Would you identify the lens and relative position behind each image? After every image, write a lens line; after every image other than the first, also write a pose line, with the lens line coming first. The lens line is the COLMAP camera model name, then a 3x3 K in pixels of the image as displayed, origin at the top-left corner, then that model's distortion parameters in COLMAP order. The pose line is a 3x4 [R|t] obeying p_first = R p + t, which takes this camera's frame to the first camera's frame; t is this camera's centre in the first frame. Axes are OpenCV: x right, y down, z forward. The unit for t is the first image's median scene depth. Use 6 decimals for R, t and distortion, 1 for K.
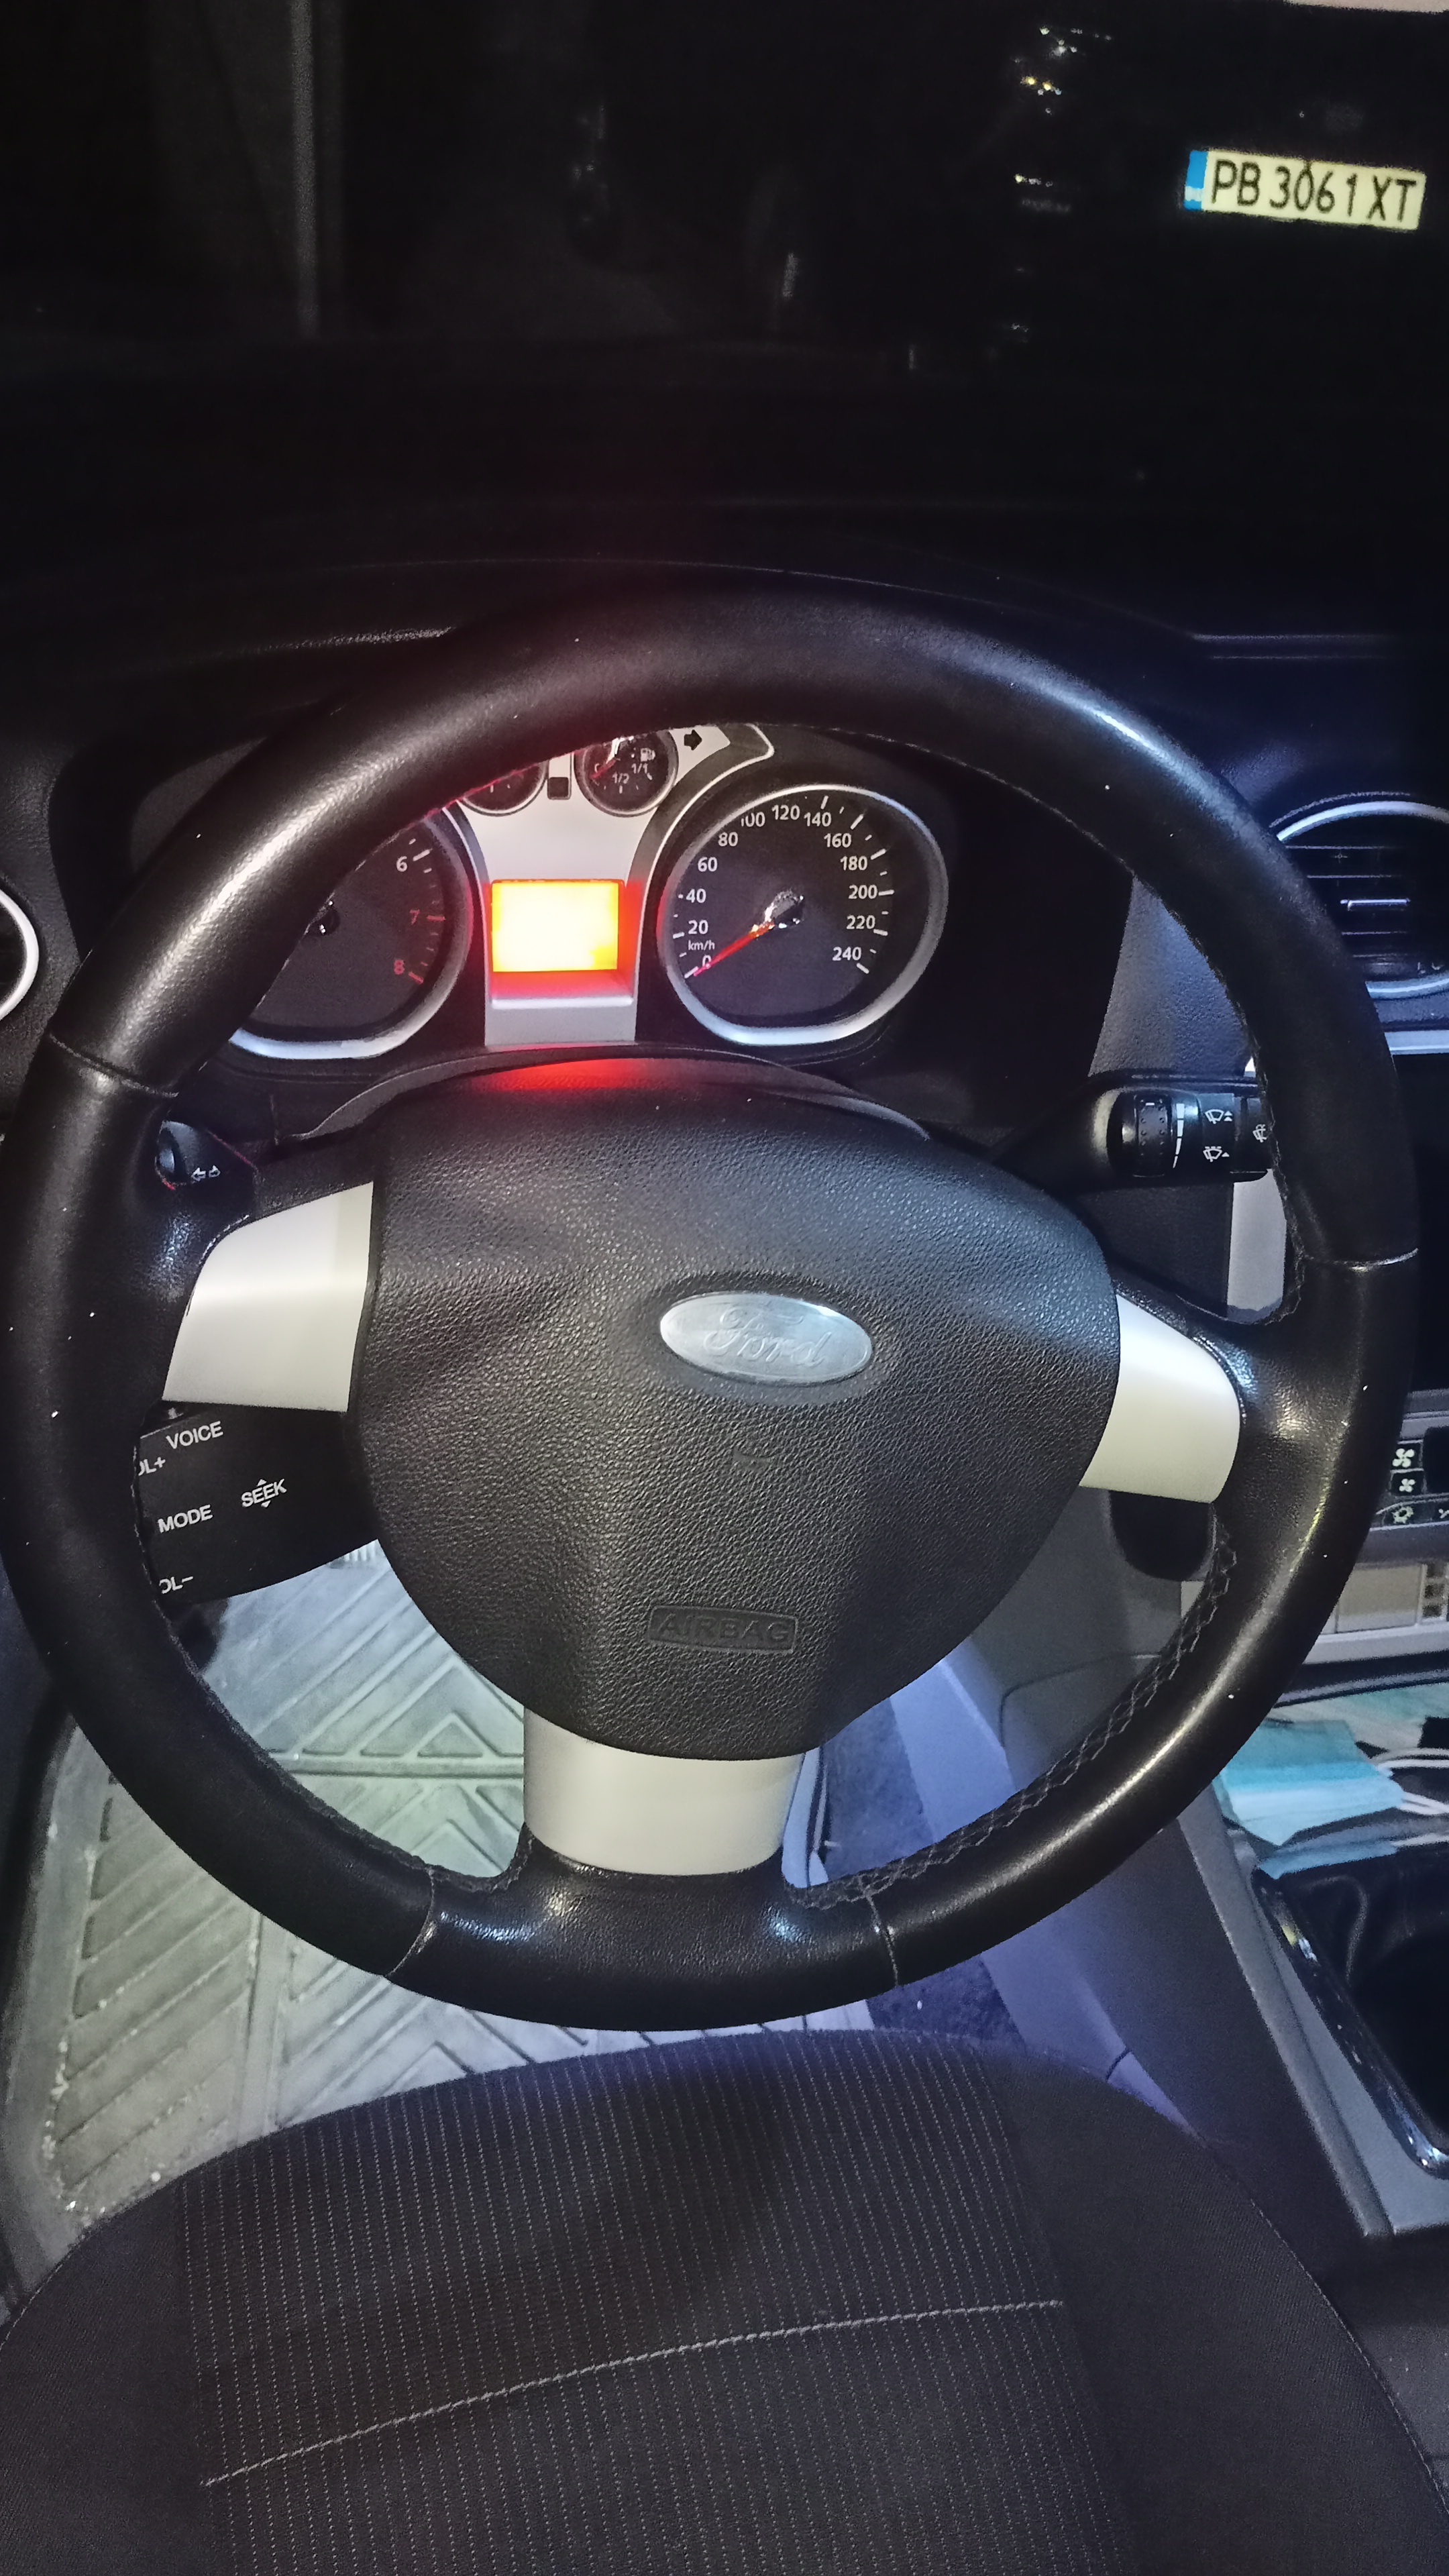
lens RADIAL K [[1896.0, 0, 795.4], [0, 1896.0, 1298.3], [0, 0, 1]] dist [0.054237, -0.084266]
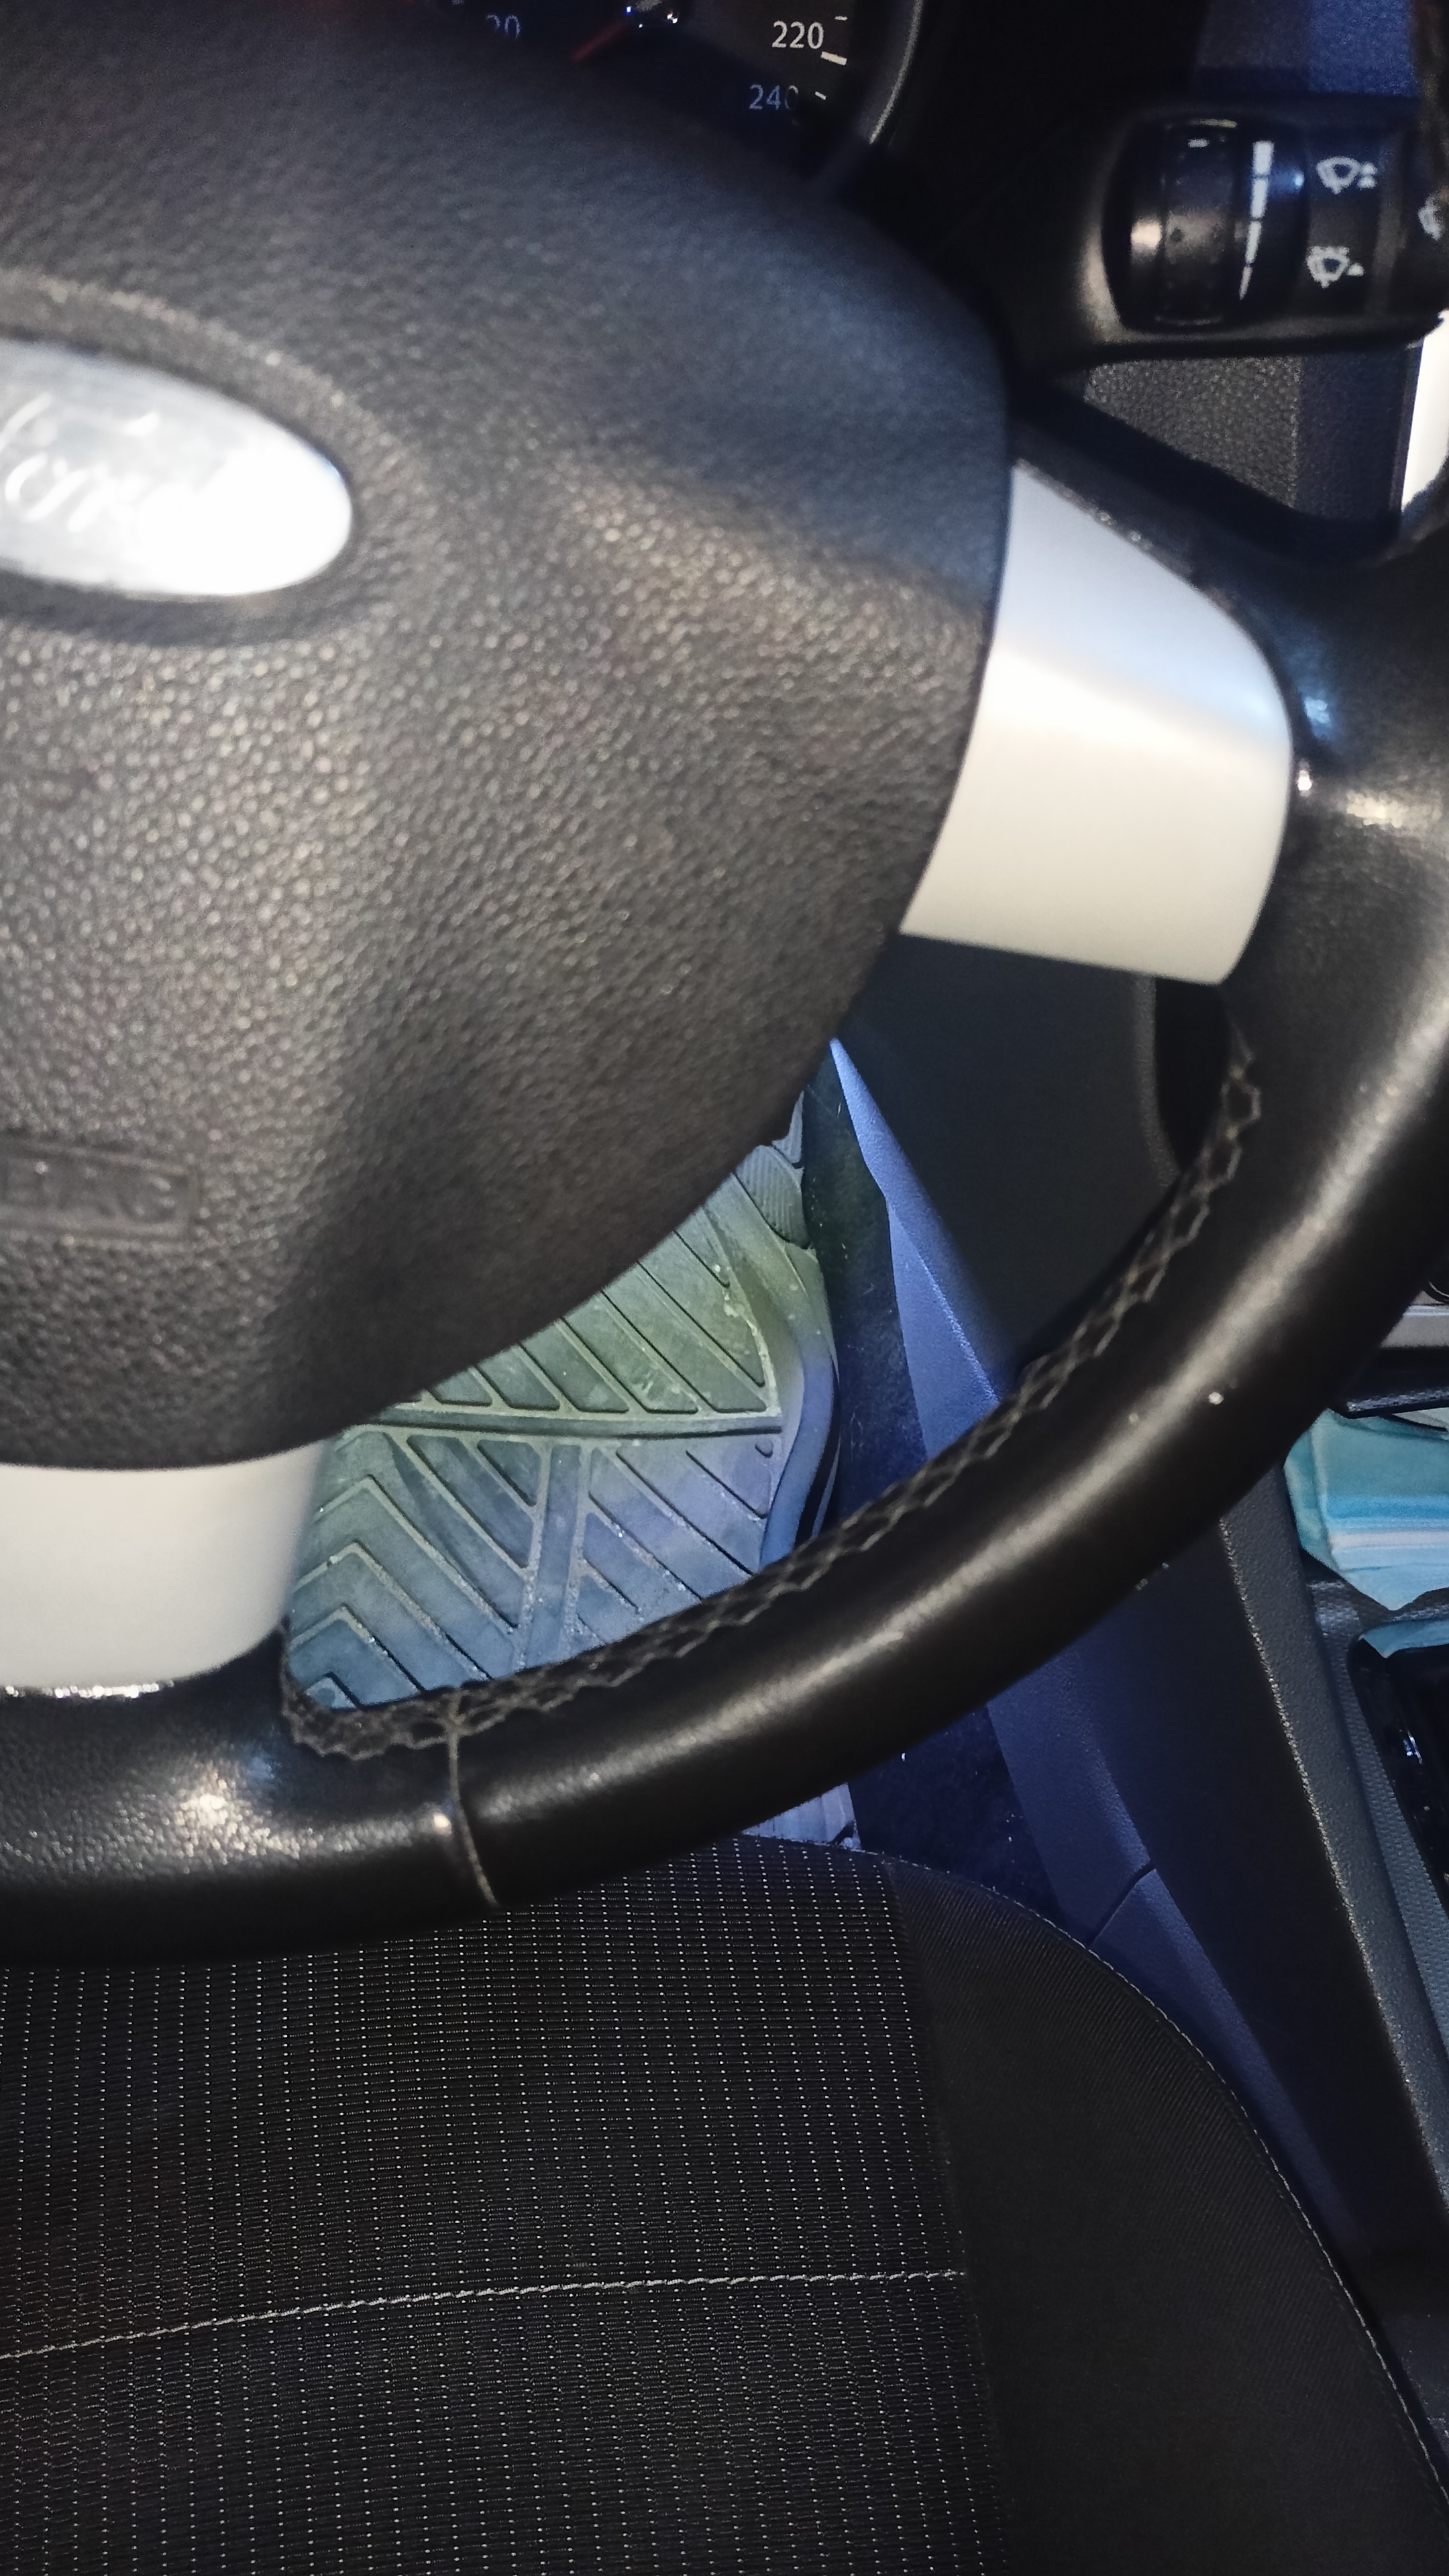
lens RADIAL K [[1896.0, 0, 795.4], [0, 1896.0, 1298.3], [0, 0, 1]] dist [0.054237, -0.084266]
pose [[0.992412, 0.060347, -0.107130, 0.124635], [-0.040334, 0.982839, 0.179999, 0.075642], [0.116154, -0.174312, 0.977816, 0.385808]]
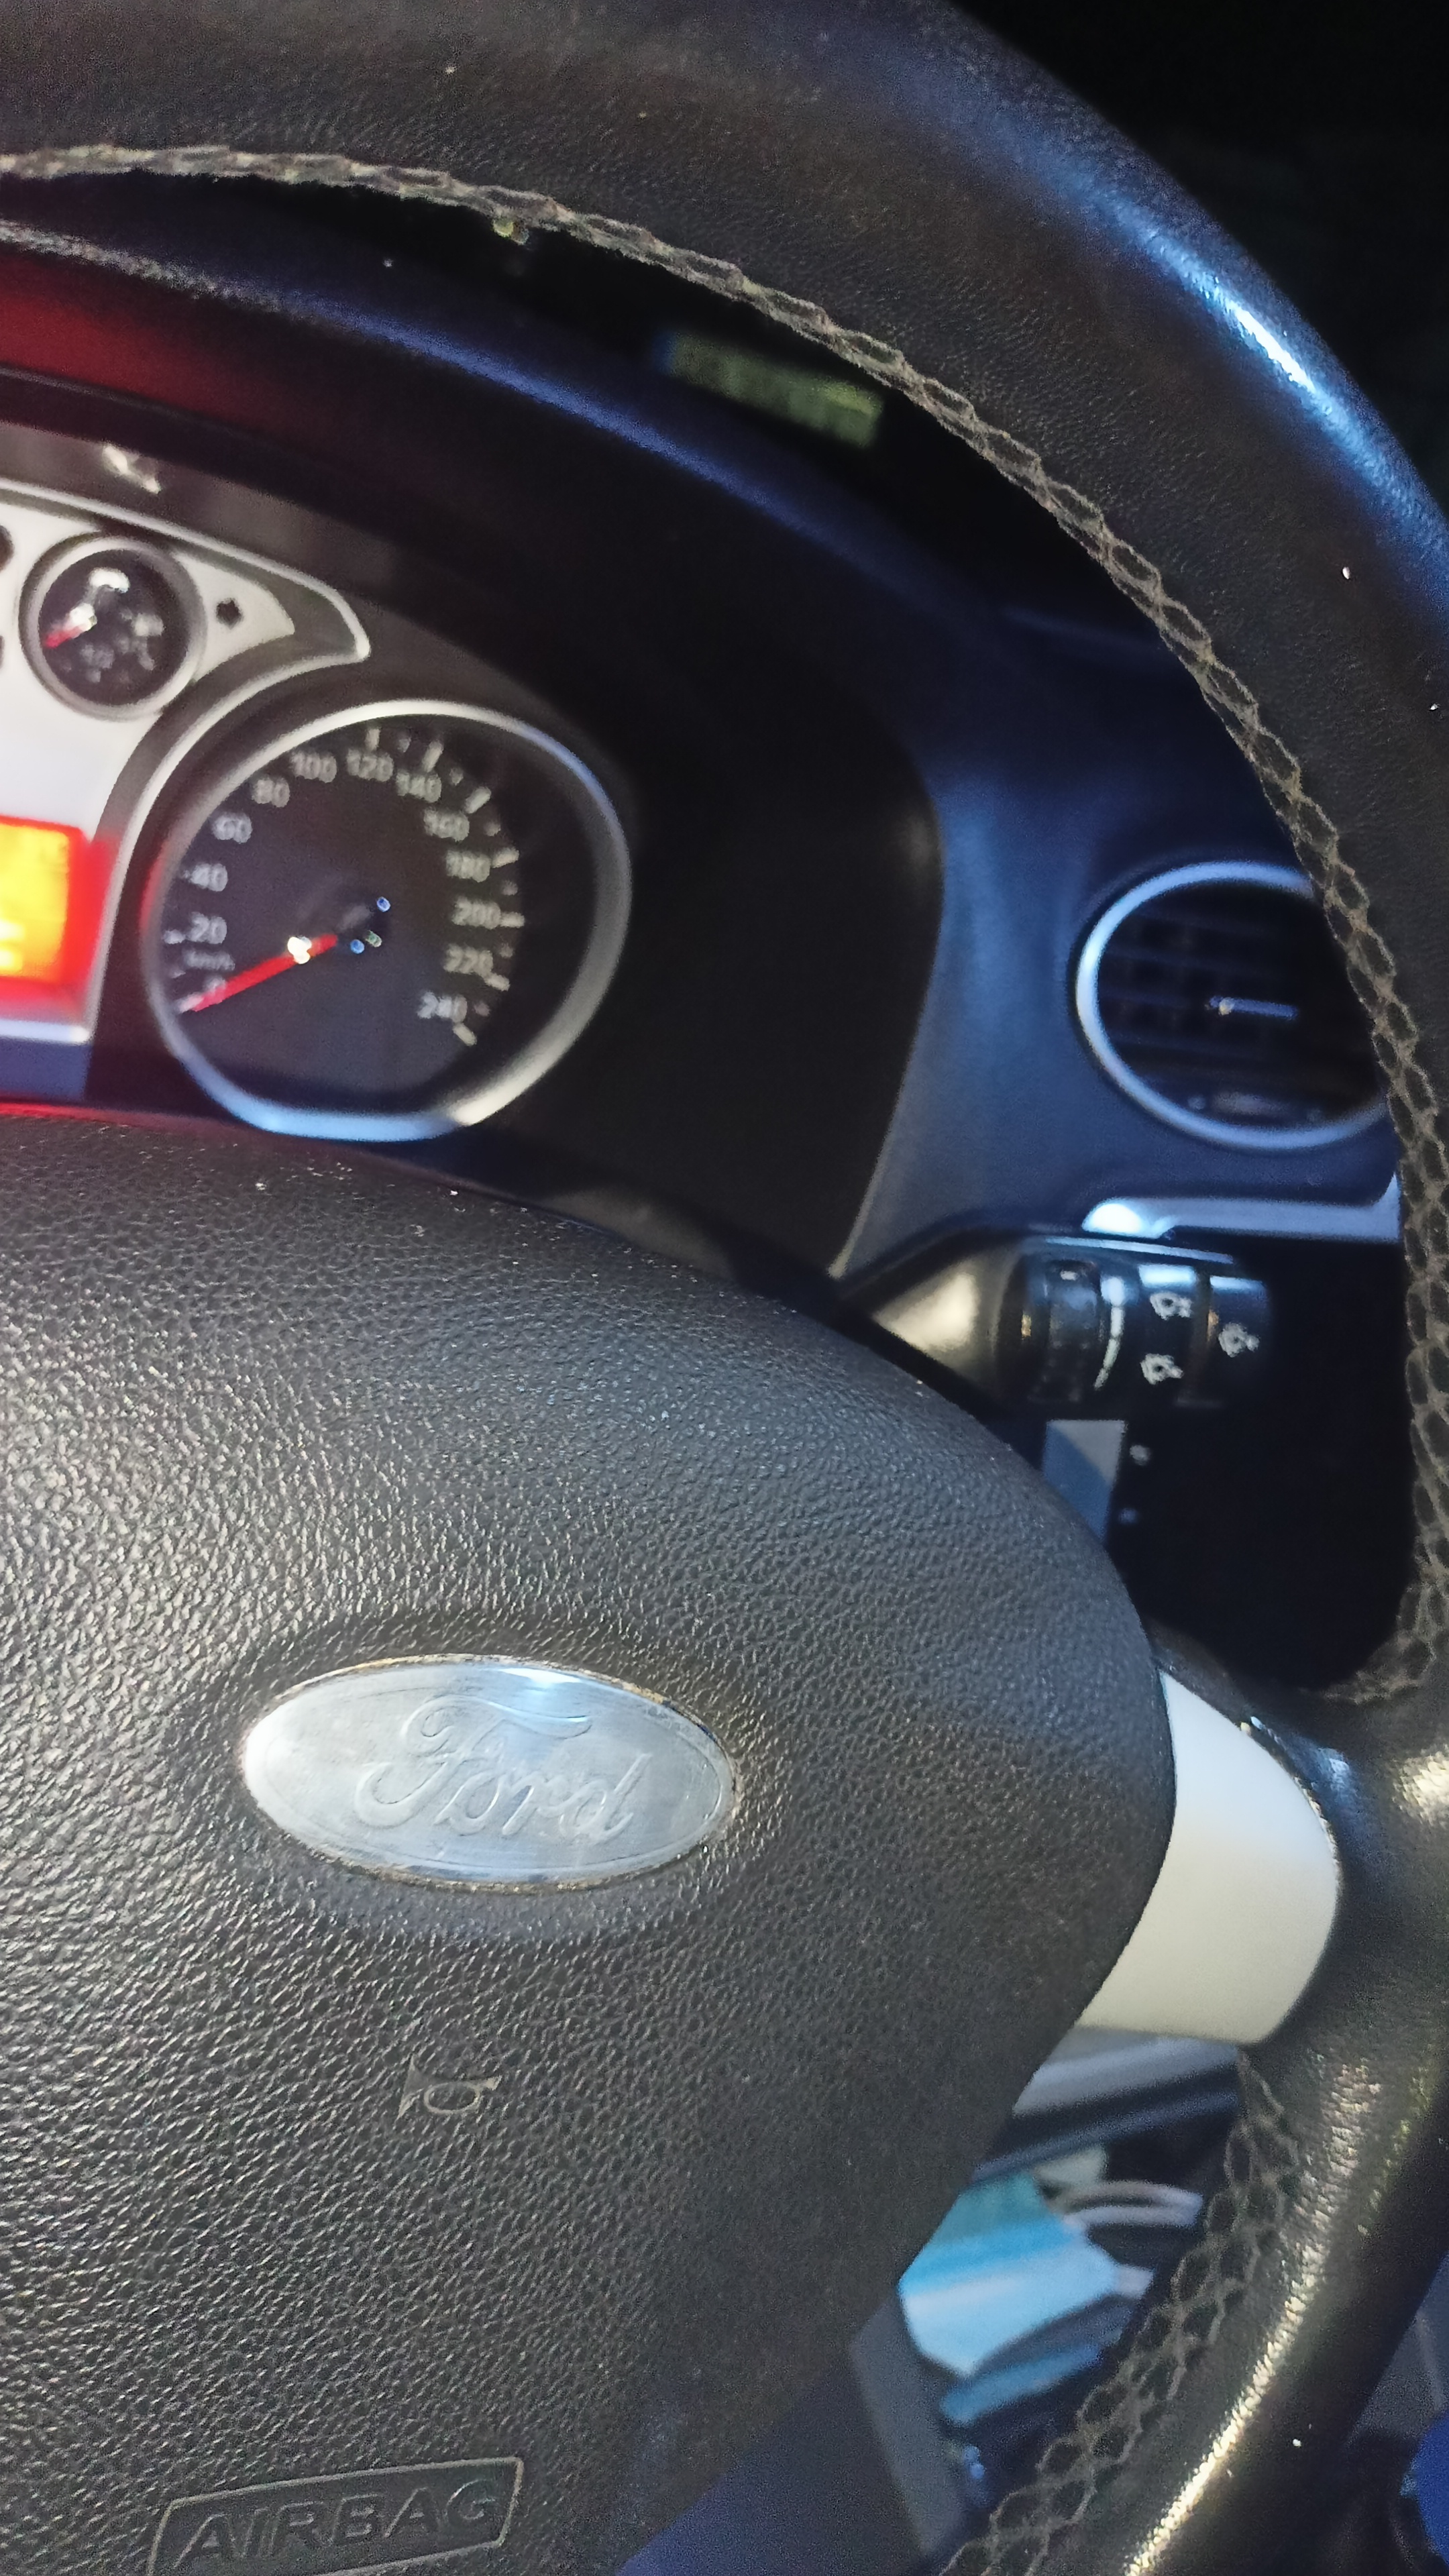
lens RADIAL K [[1939.5, 0, 733.6], [0, 1939.5, 1351.4], [0, 0, 1]] dist [-0.004581, -0.003105]
pose [[0.956423, 0.068789, 0.283764, -0.057200], [-0.048345, 0.995746, -0.078439, -0.023258], [-0.287953, 0.061302, 0.955681, 0.379833]]
